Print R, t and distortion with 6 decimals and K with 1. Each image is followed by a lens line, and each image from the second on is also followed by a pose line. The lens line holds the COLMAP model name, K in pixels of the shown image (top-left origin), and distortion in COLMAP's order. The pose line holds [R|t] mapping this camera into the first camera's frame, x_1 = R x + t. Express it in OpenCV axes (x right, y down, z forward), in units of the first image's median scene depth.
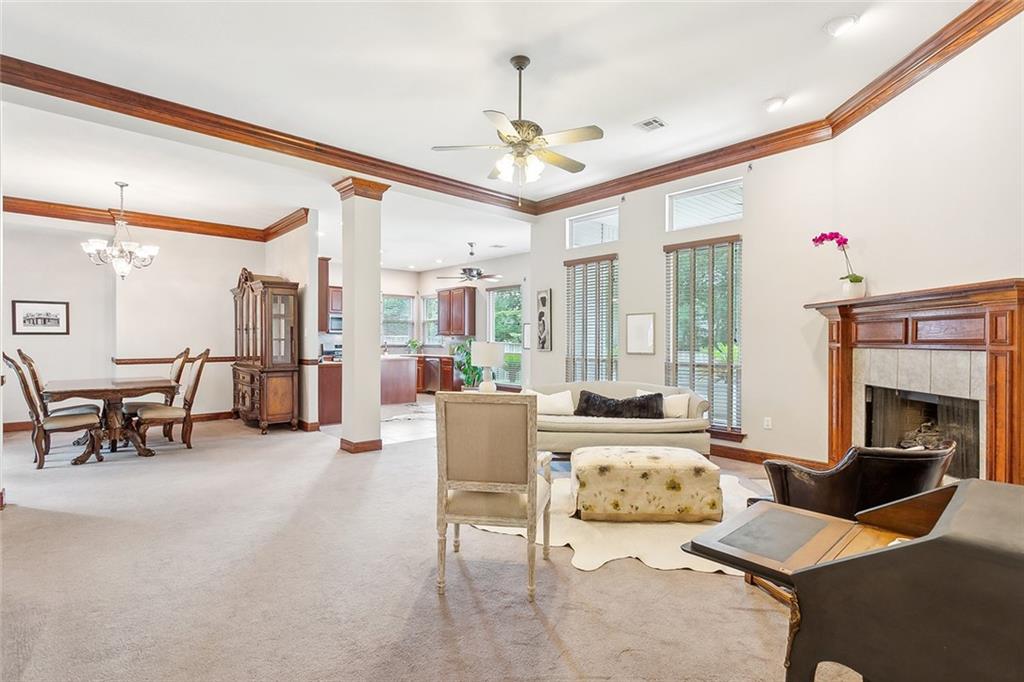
lens RADIAL K [[486.3, 0, 508.1], [0, 486.3, 344.8], [0, 0, 1]] dist [-0.000580, 0.001481]
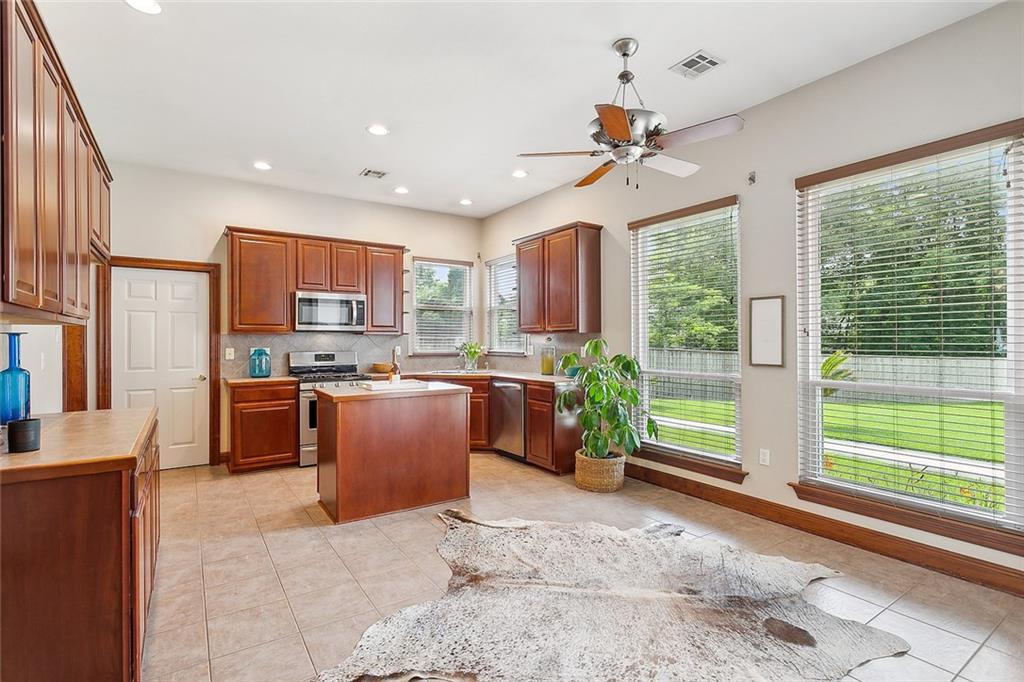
lens RADIAL K [[486.3, 0, 508.3], [0, 486.3, 341.0], [0, 0, 1]] dist [-0.000580, 0.001481]
pose [[0.988665, -0.008150, -0.149919, -0.109022], [0.006740, 0.999928, -0.009913, -0.009749], [0.149989, 0.008790, 0.988649, 0.698840]]
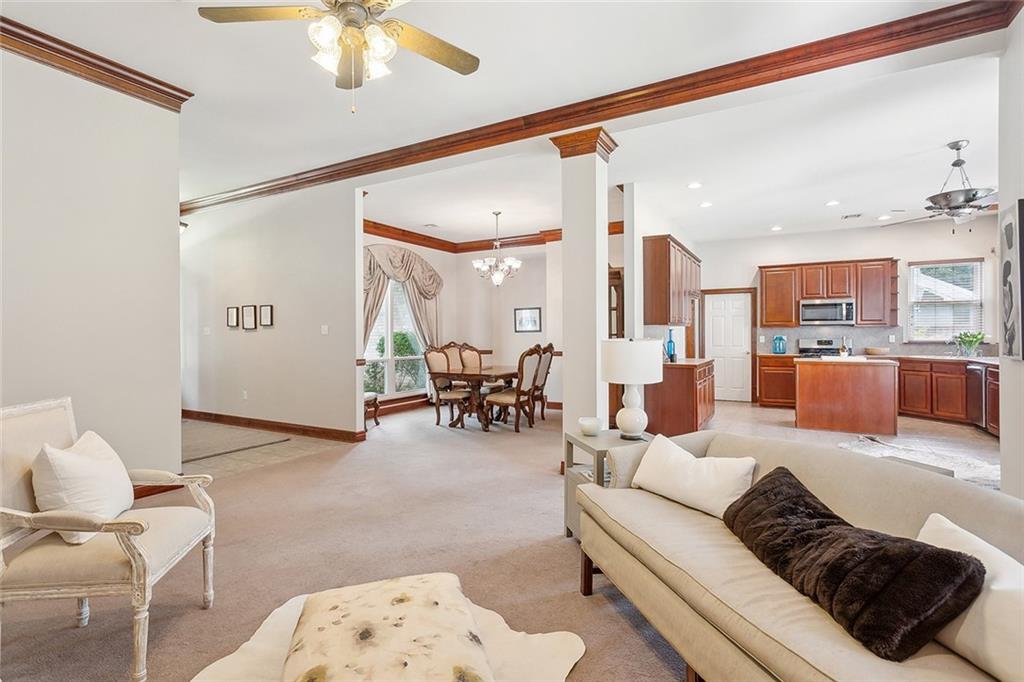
lens RADIAL K [[486.3, 0, 513.0], [0, 486.3, 336.6], [0, 0, 1]] dist [-0.000580, 0.001481]
pose [[0.316789, -0.001486, -0.948495, 0.271156], [-0.002433, 0.999994, -0.002379, -0.003948], [0.948493, 0.003061, 0.316784, 0.414166]]
